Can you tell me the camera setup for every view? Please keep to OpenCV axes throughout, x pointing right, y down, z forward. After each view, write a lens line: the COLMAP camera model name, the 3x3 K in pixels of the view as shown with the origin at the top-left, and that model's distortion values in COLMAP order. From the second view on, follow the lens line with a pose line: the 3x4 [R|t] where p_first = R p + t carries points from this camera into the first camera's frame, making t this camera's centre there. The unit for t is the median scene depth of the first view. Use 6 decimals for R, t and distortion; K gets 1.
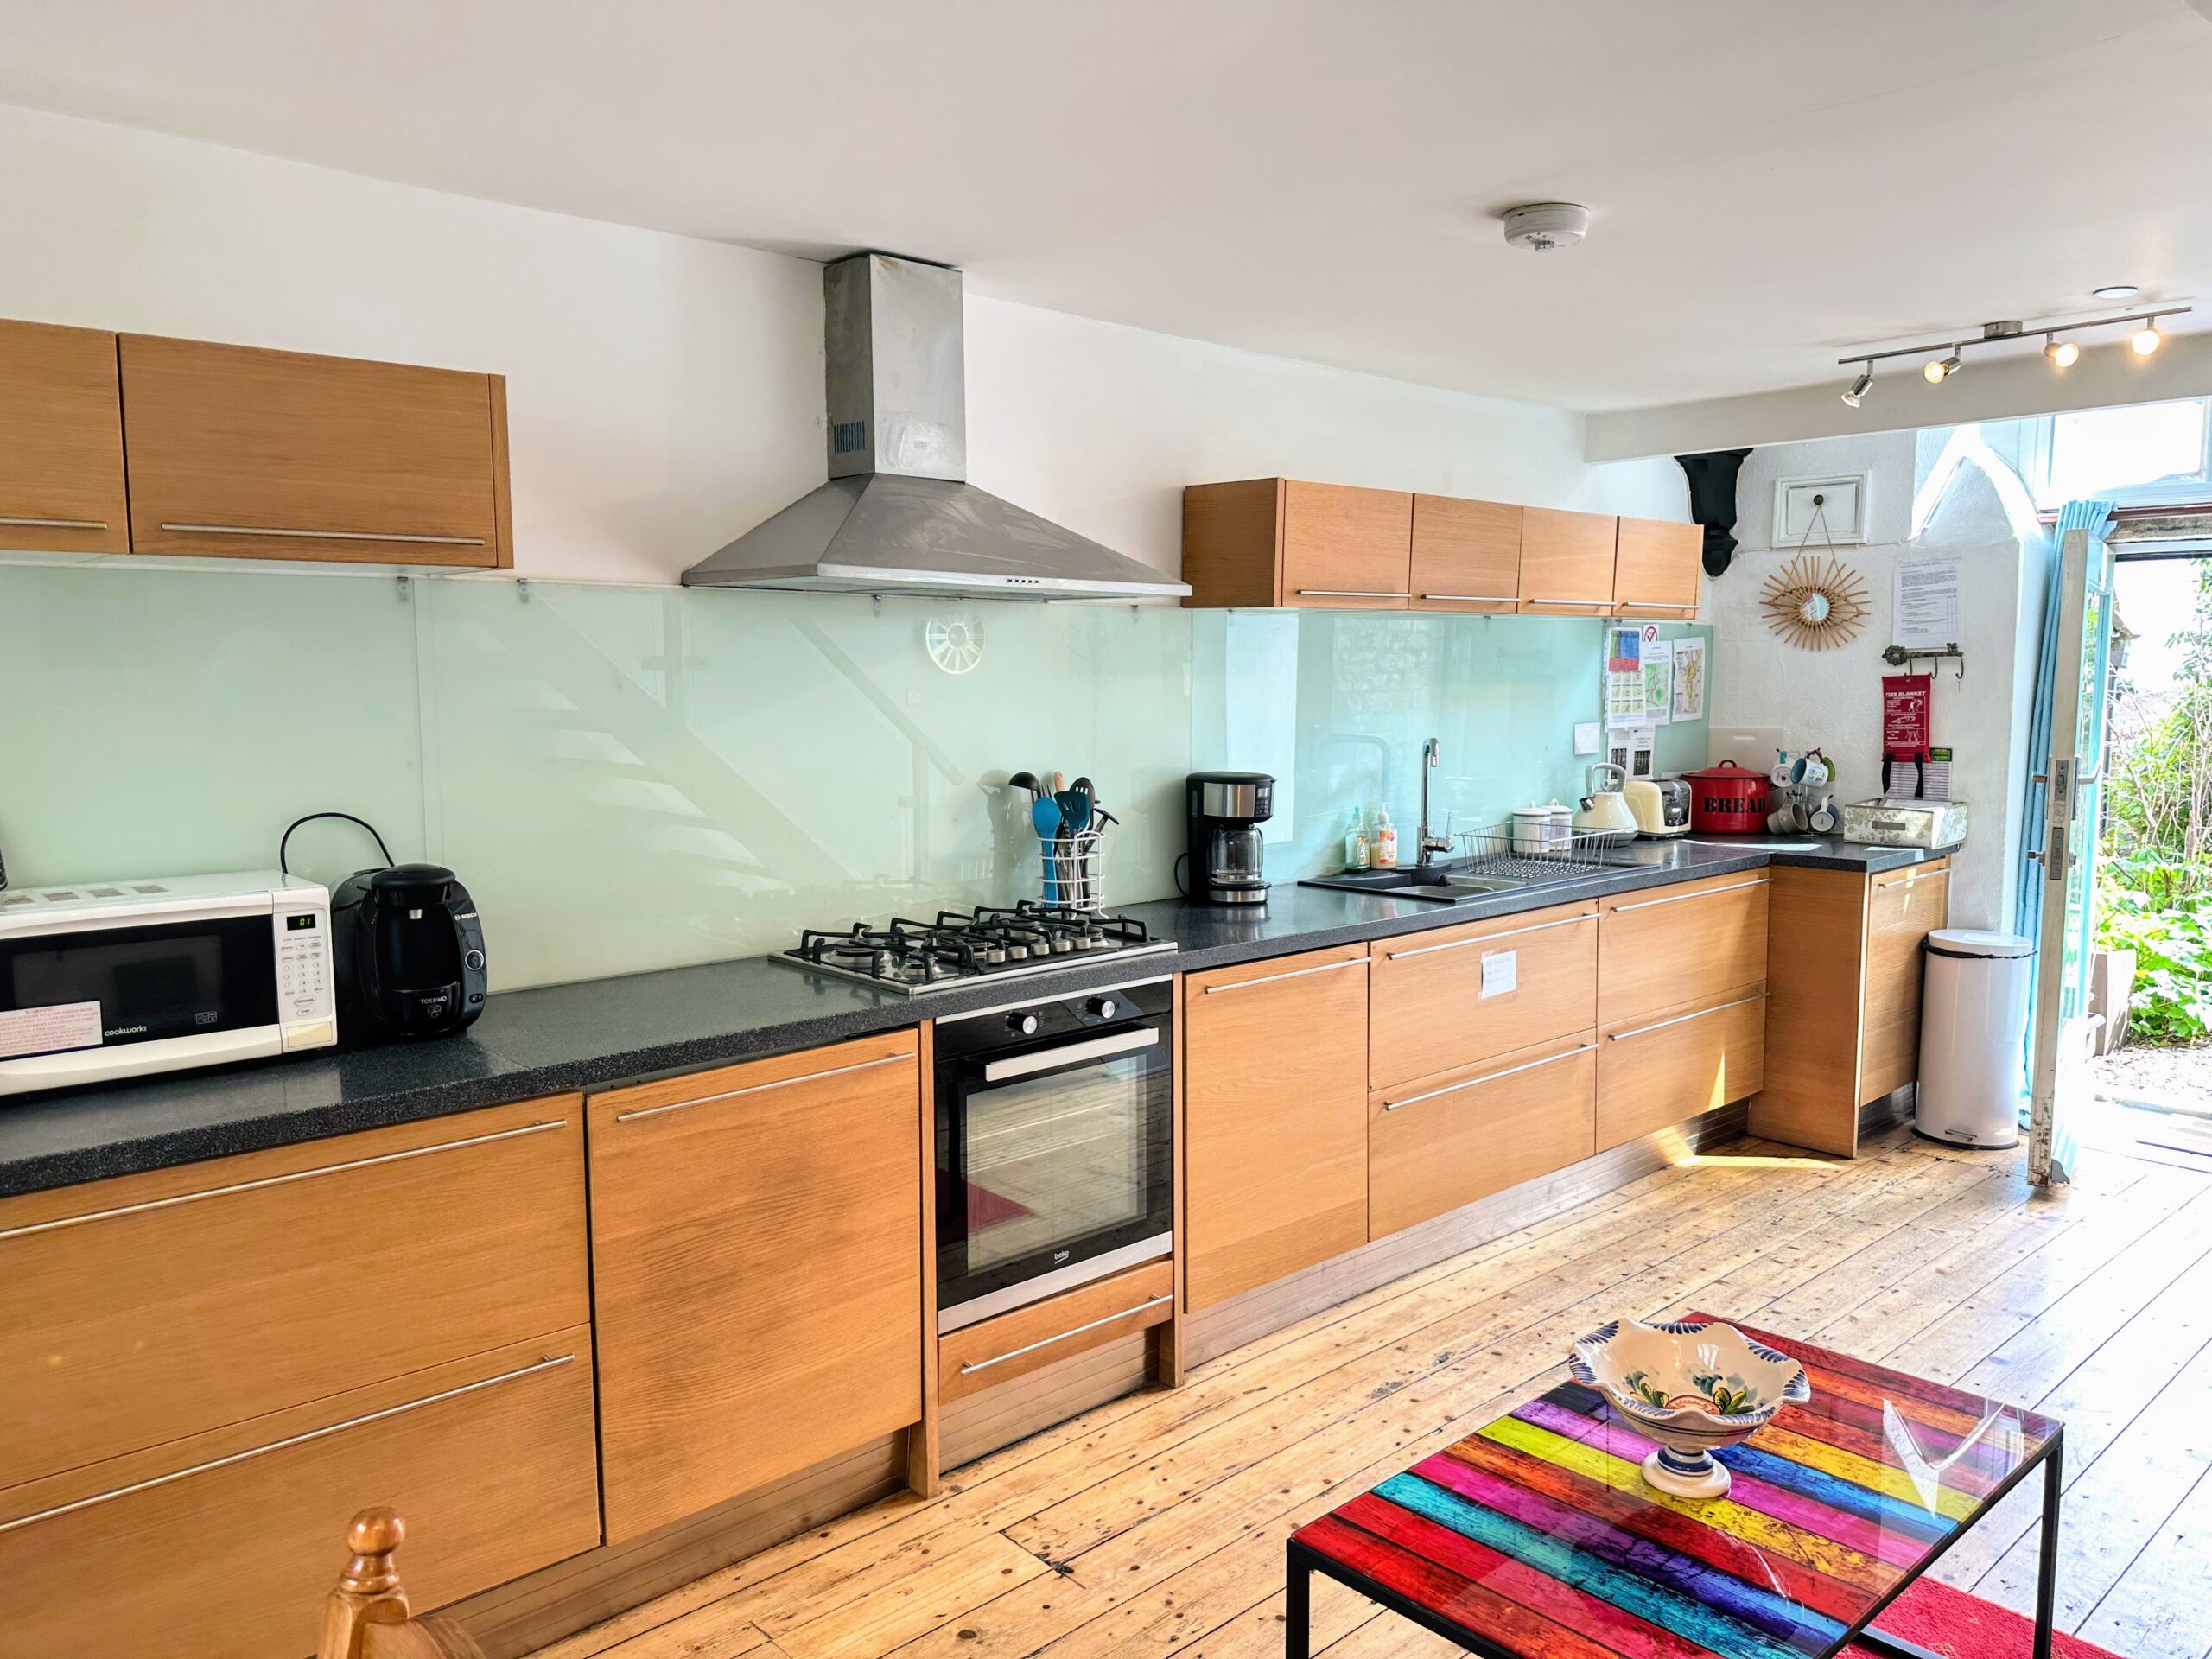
lens RADIAL K [[1540.3, 0, 1089.3], [0, 1540.3, 827.0], [0, 0, 1]] dist [0.024646, -0.035227]
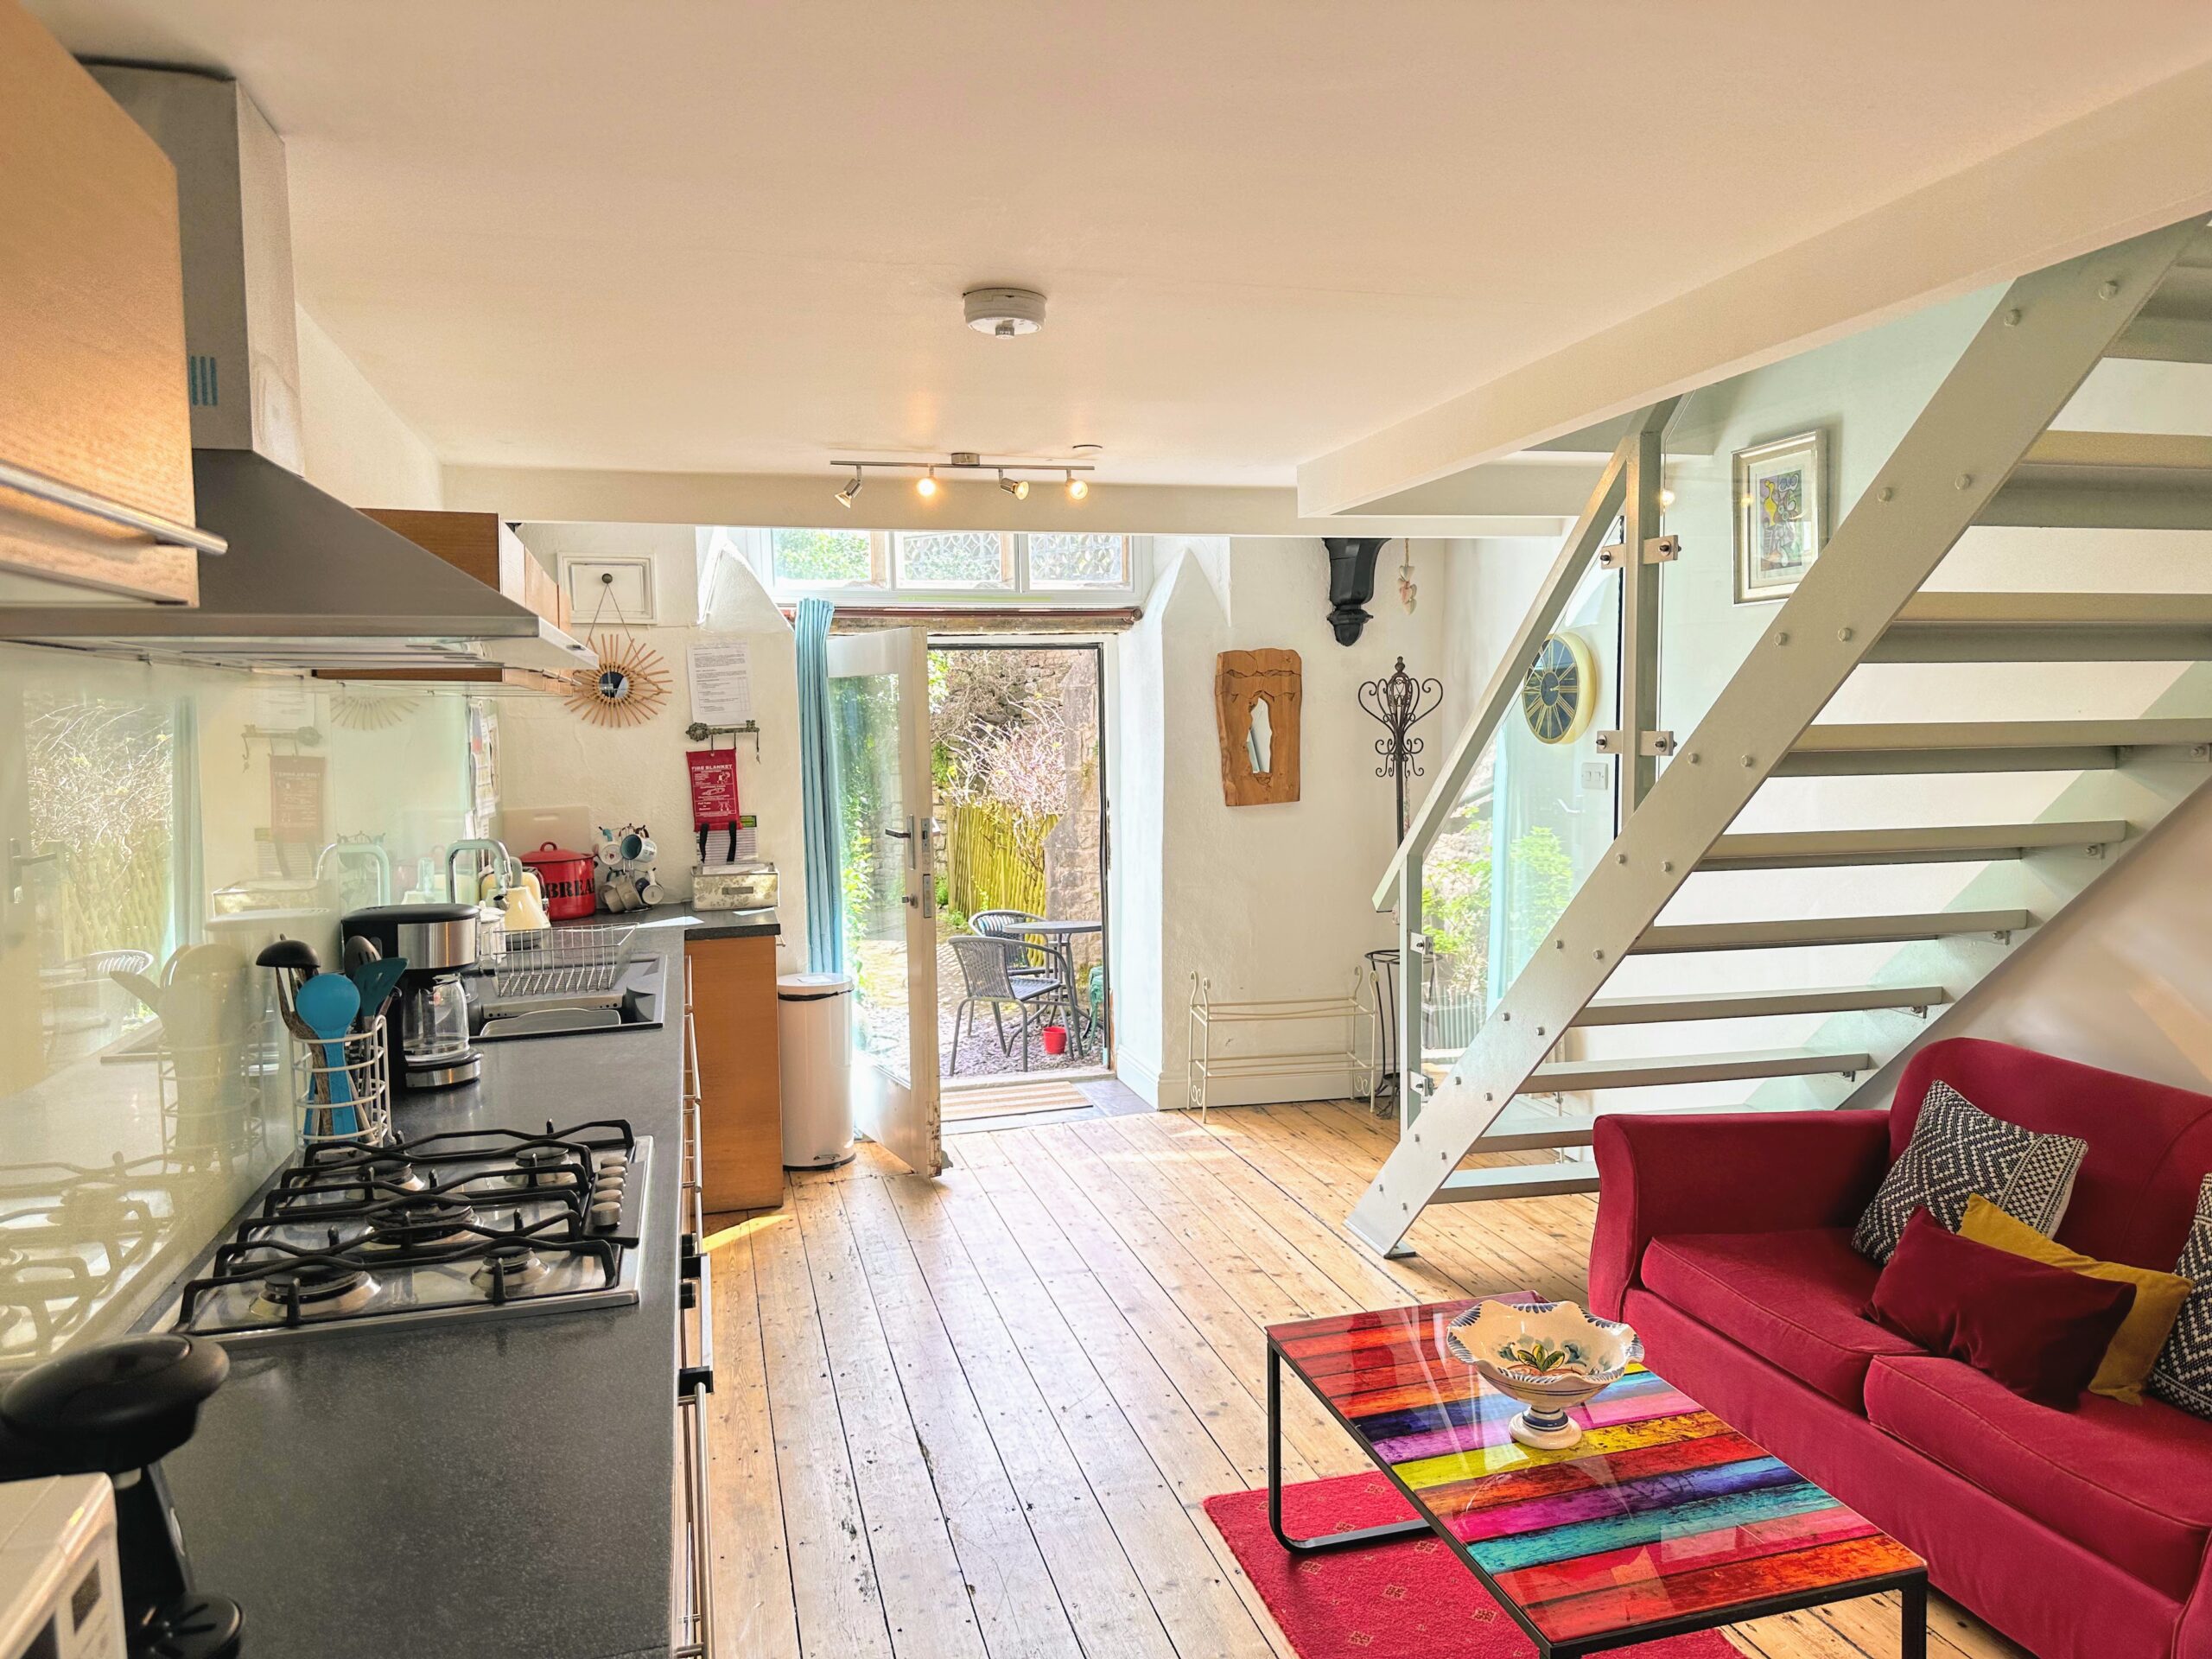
lens RADIAL K [[1540.3, 0, 1100.8], [0, 1540.3, 836.8], [0, 0, 1]] dist [0.024646, -0.035227]
pose [[0.437221, -0.075546, 0.896175, -0.317351], [0.106149, 0.993835, 0.031990, -0.044178], [-0.893068, 0.081142, 0.442545, 0.293314]]
